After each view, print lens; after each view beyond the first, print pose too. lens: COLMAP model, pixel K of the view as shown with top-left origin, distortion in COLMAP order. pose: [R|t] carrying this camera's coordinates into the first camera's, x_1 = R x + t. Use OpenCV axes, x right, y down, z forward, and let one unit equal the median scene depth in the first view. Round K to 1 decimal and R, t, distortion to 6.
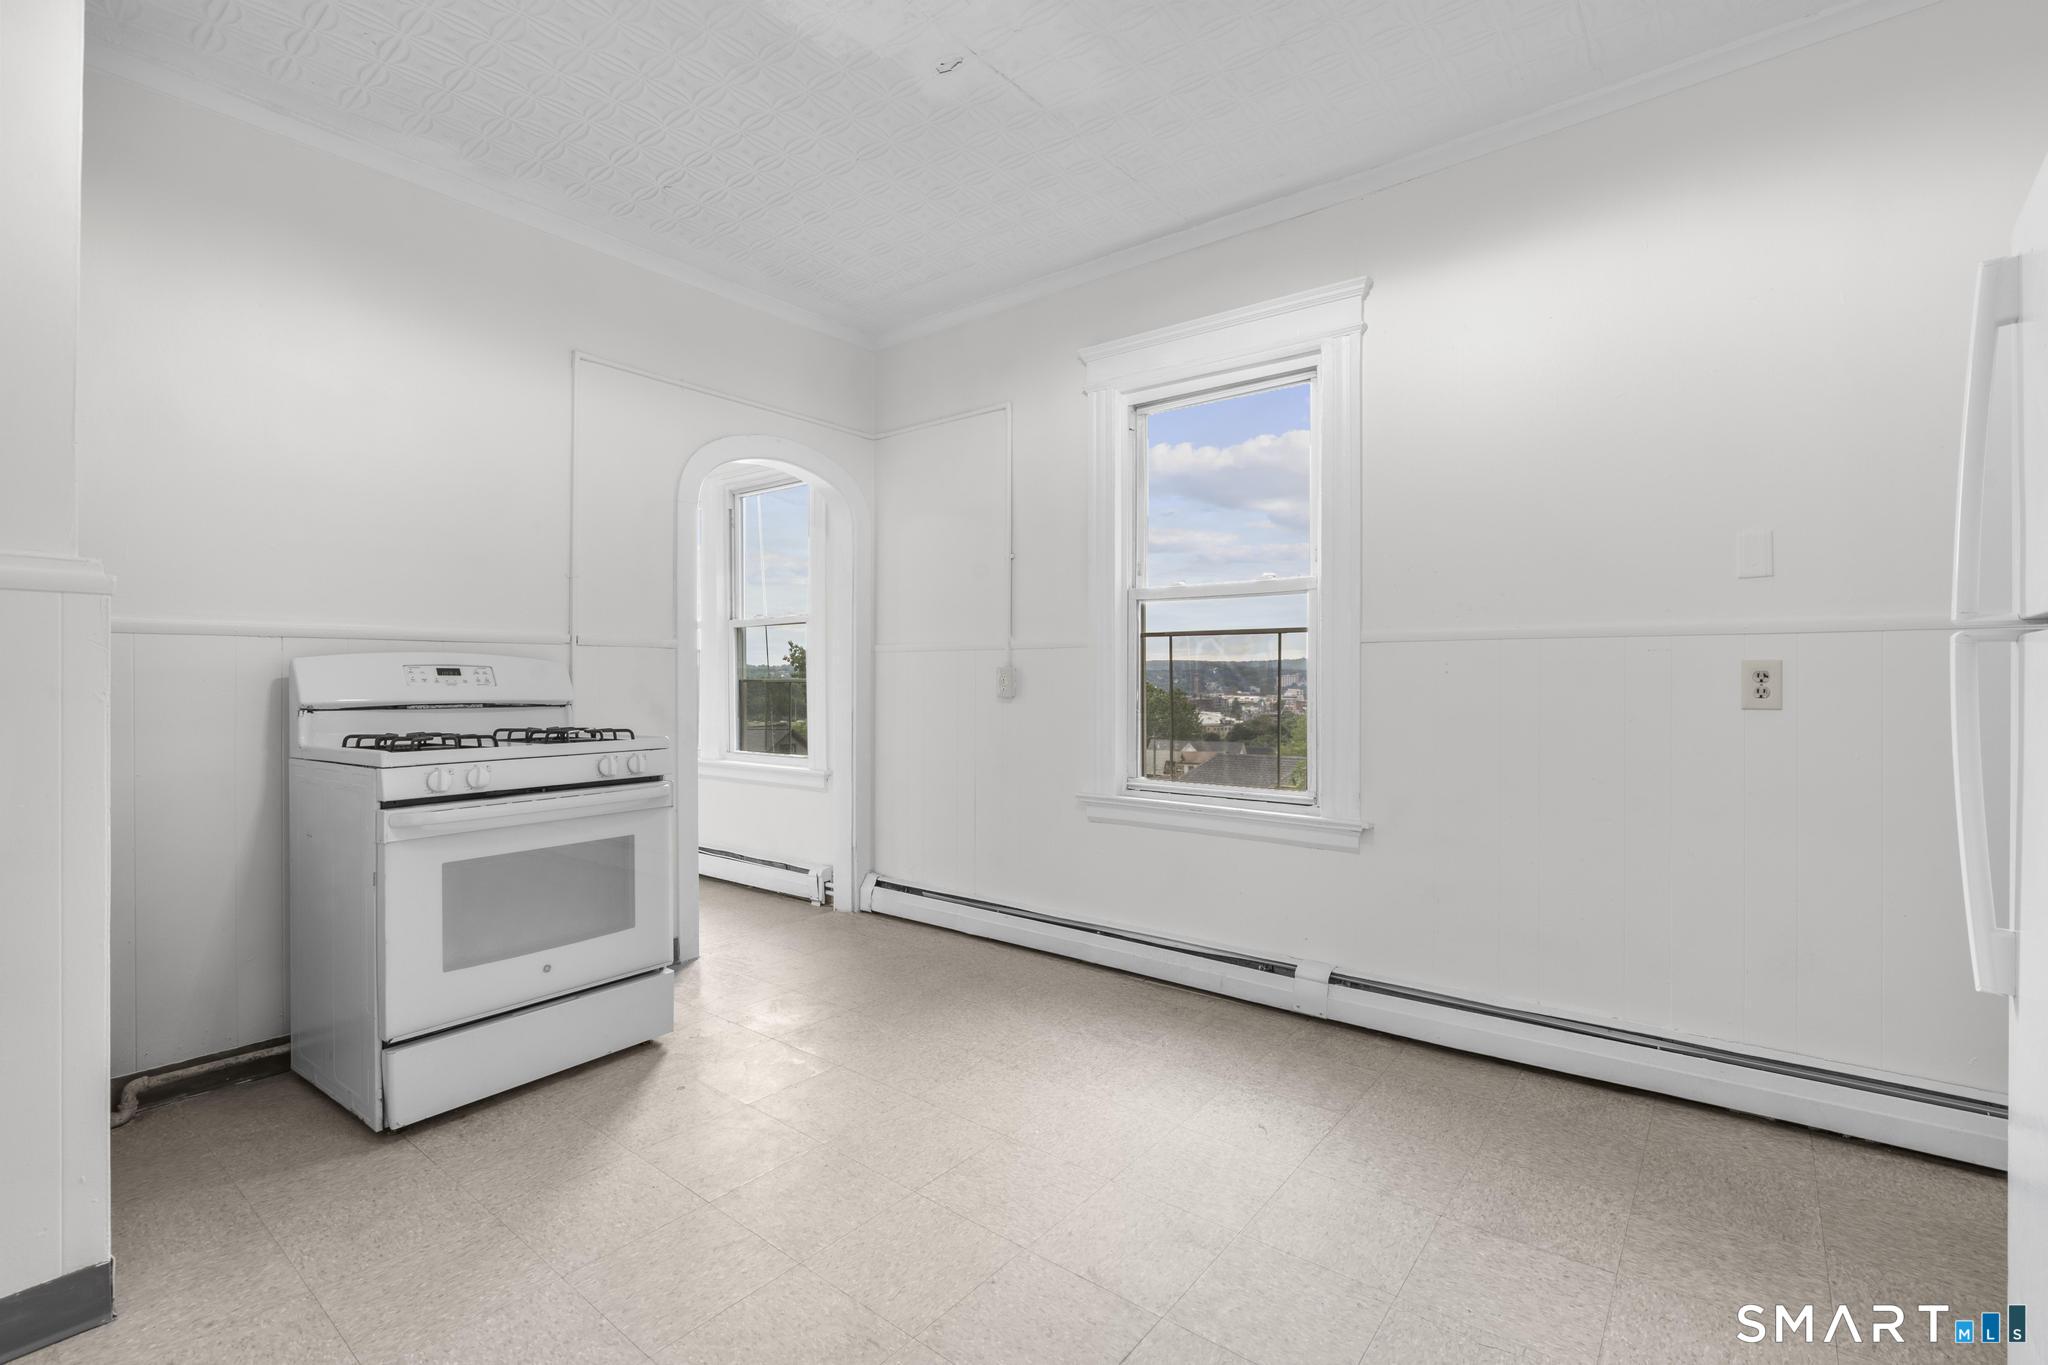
lens RADIAL K [[917.6, 0, 1021.7], [0, 917.6, 683.7], [0, 0, 1]] dist [-0.008604, 0.002820]
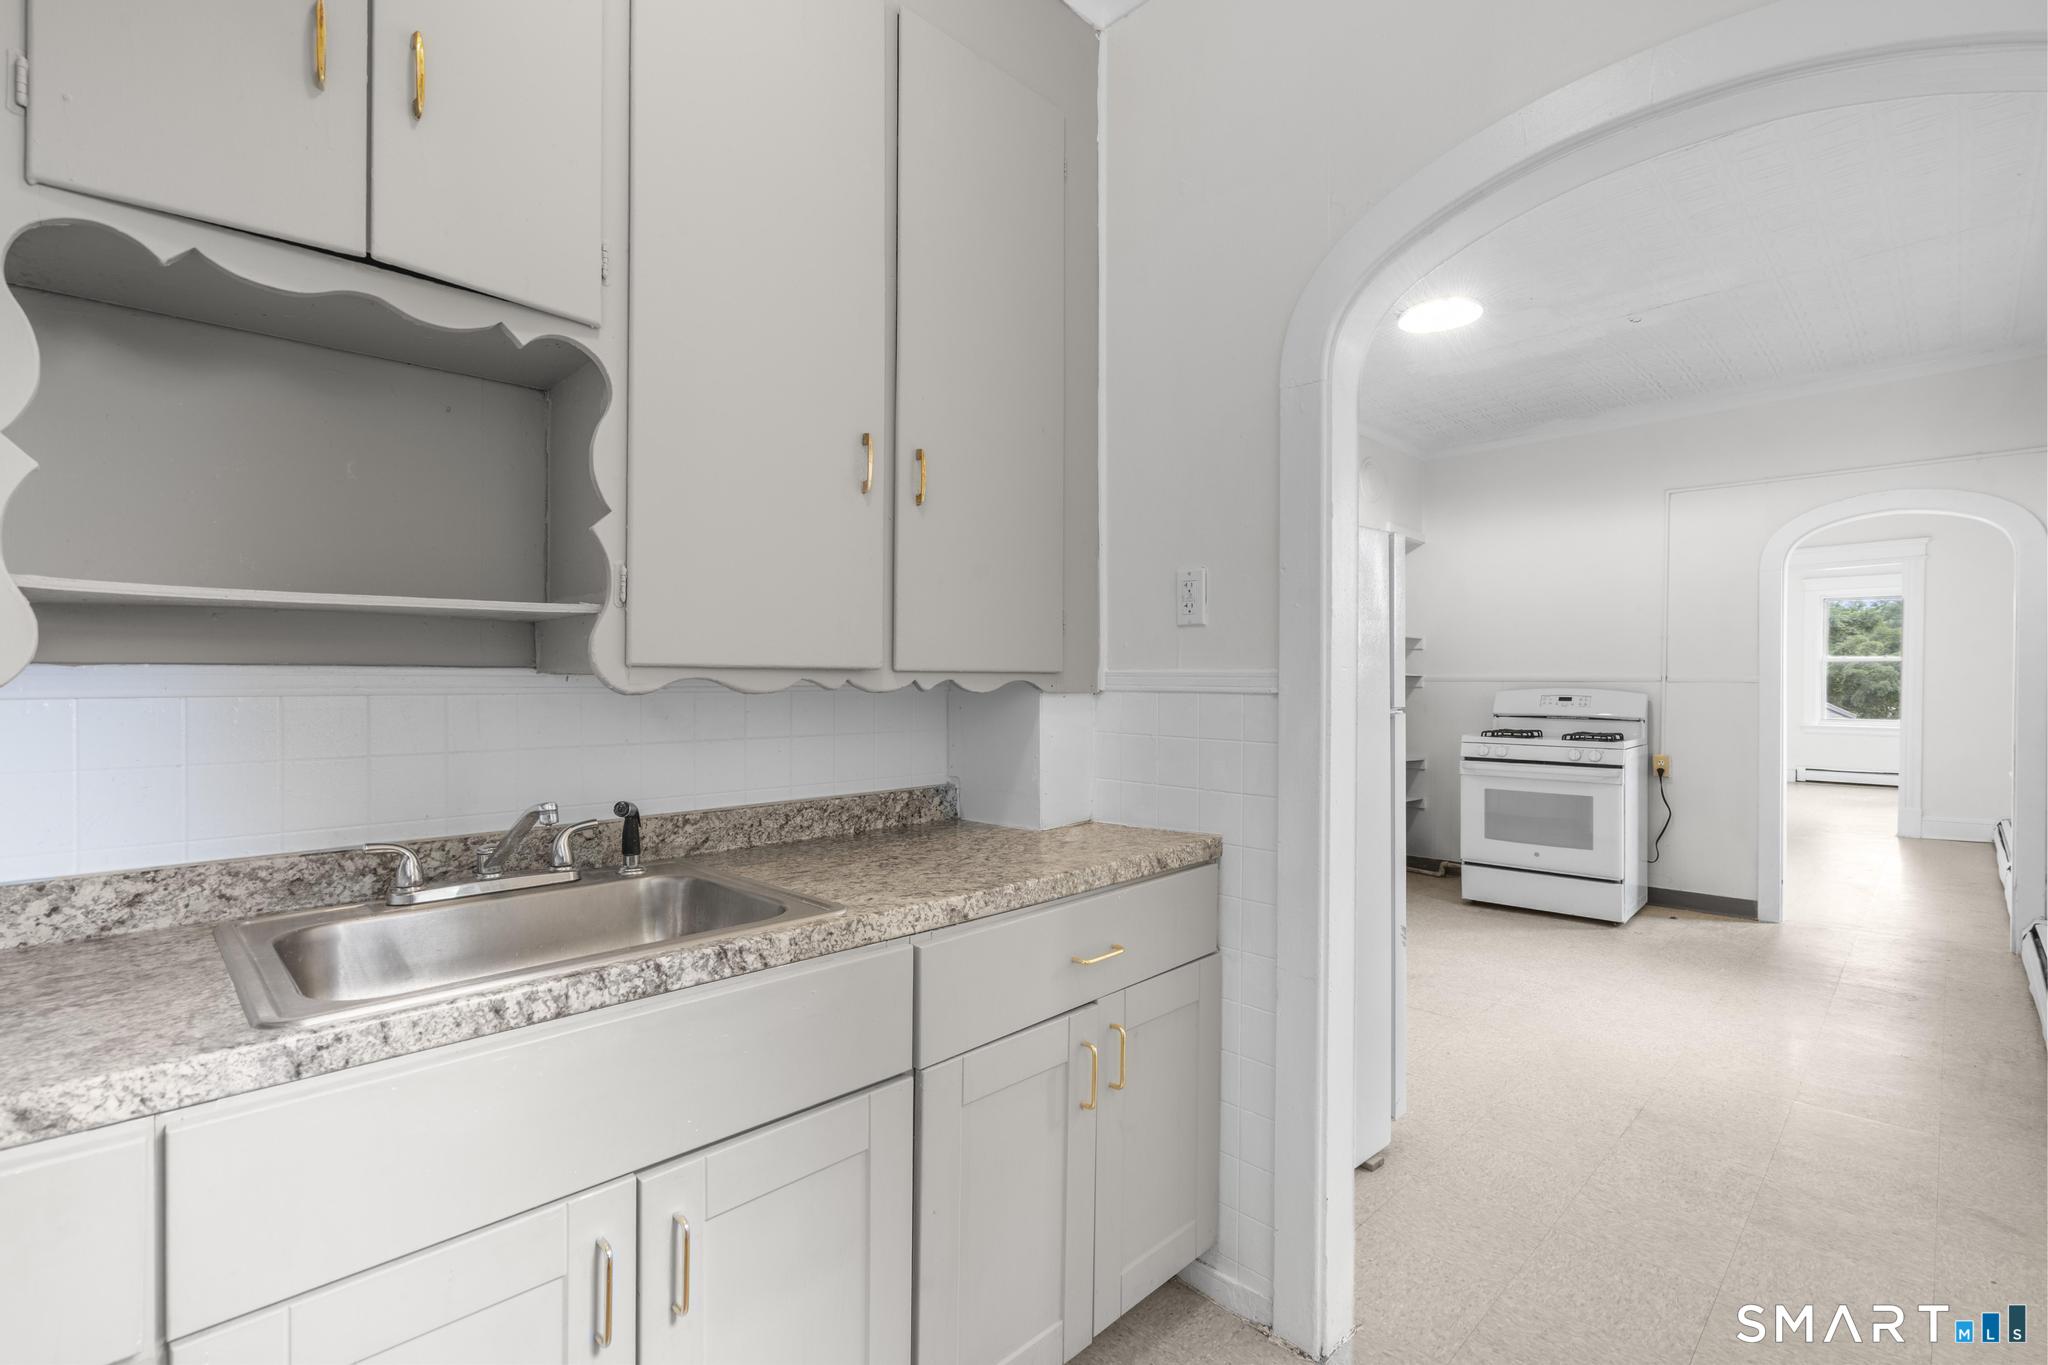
lens RADIAL K [[917.6, 0, 1021.7], [0, 917.6, 683.7], [0, 0, 1]] dist [-0.008604, 0.002820]
pose [[-0.126255, 0.005655, -0.991982, 1.670518], [-0.003753, 0.999974, 0.006178, -0.064238], [0.991991, 0.004502, -0.126231, 0.170631]]
